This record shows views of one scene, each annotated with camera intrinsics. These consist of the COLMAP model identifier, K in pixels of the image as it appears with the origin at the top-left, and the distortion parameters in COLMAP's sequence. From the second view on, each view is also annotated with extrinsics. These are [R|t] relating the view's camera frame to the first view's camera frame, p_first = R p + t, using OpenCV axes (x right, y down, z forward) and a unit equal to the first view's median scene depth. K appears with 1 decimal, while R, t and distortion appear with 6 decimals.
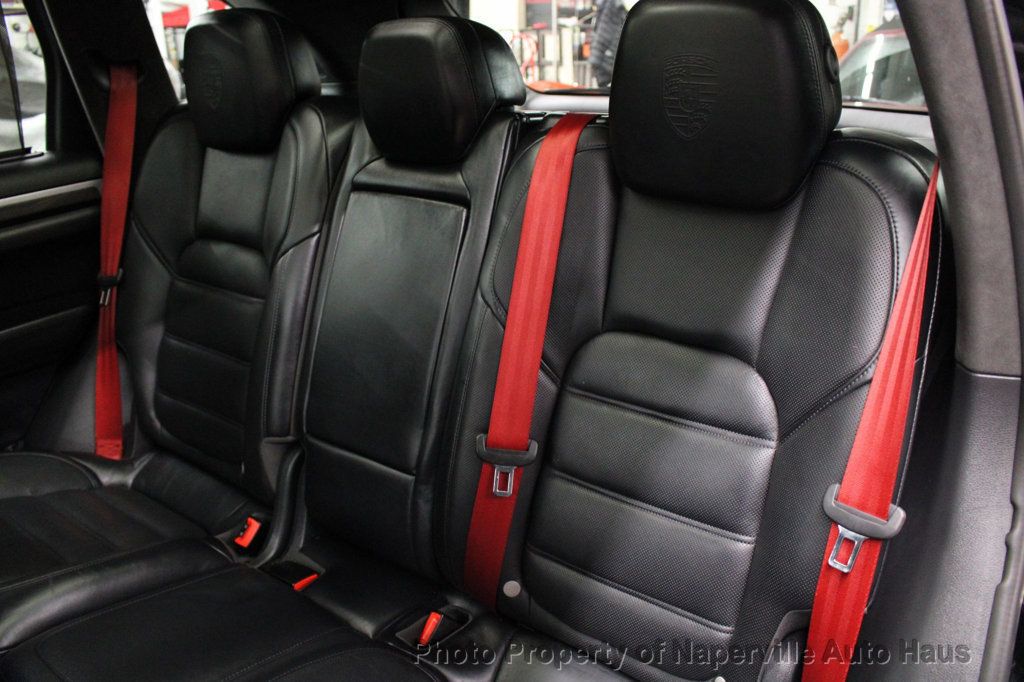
lens RADIAL K [[876.3, 0, 512.0], [0, 876.3, 341.0], [0, 0, 1]] dist [-0.173578, 0.158732]
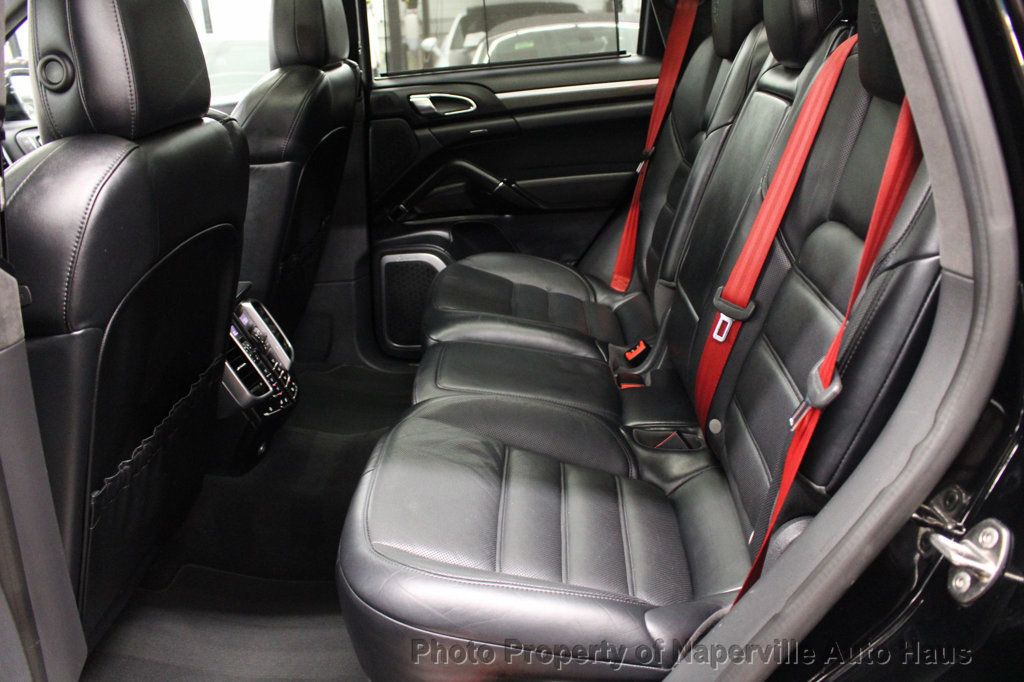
lens RADIAL K [[876.3, 0, 512.0], [0, 876.3, 341.0], [0, 0, 1]] dist [-0.173578, 0.158732]
pose [[0.588522, 0.277153, -0.759492, 0.551933], [-0.245357, 0.956329, 0.158858, 0.045695], [0.770352, 0.092855, 0.630822, 0.030518]]
